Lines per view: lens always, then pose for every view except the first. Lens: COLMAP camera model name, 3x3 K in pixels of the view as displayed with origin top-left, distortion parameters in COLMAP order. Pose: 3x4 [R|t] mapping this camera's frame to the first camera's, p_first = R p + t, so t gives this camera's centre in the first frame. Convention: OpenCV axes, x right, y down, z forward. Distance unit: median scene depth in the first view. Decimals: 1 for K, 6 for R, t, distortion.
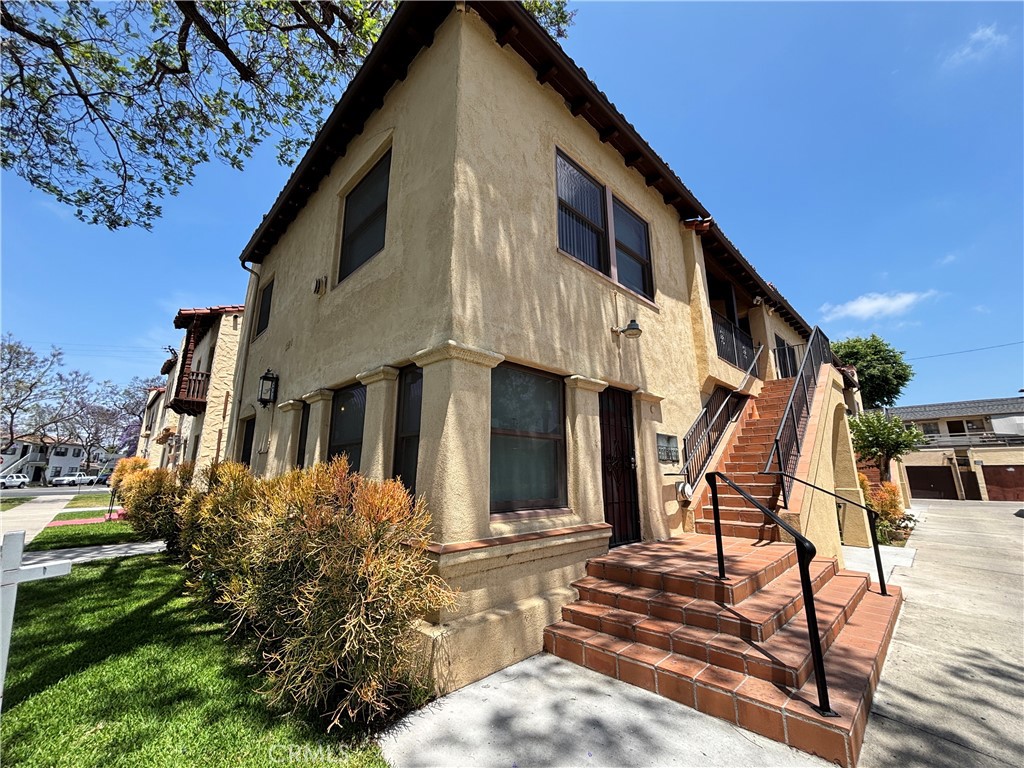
lens RADIAL K [[412.1, 0, 512.8], [0, 412.1, 383.9], [0, 0, 1]] dist [-0.000480, 0.000411]
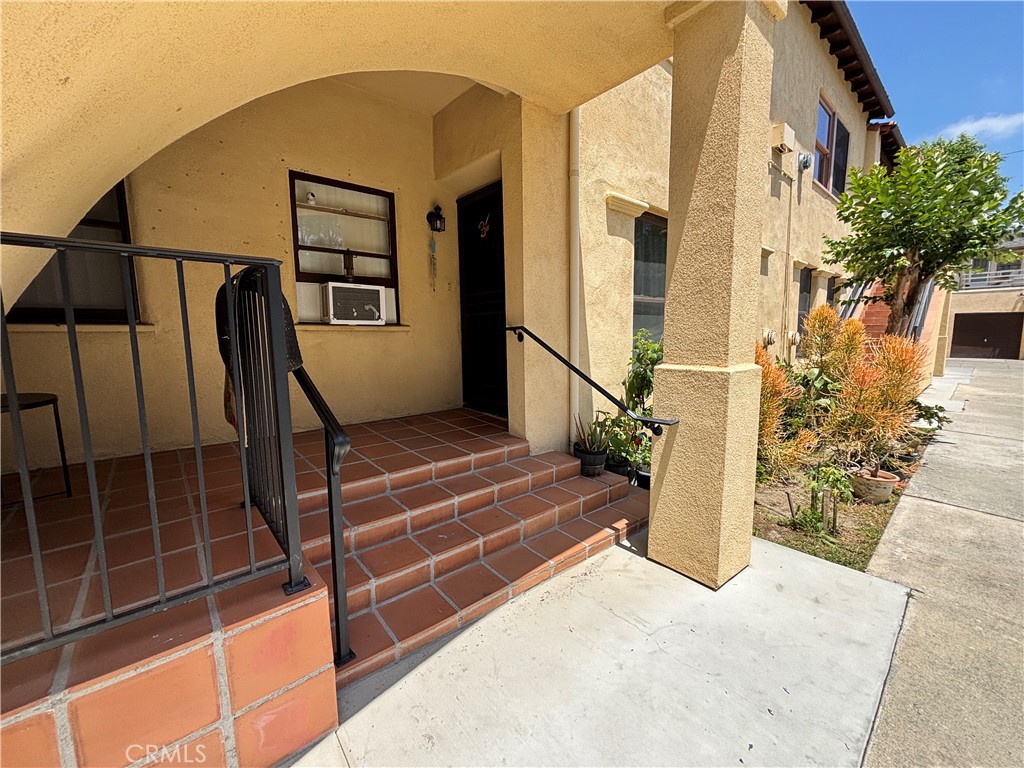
lens RADIAL K [[412.1, 0, 511.4], [0, 412.1, 384.4], [0, 0, 1]] dist [-0.000480, 0.000411]
pose [[0.998246, -0.005582, -0.058938, 0.568134], [0.024896, 0.942818, 0.332376, 0.141327], [0.053713, -0.333260, 0.941304, 0.608268]]
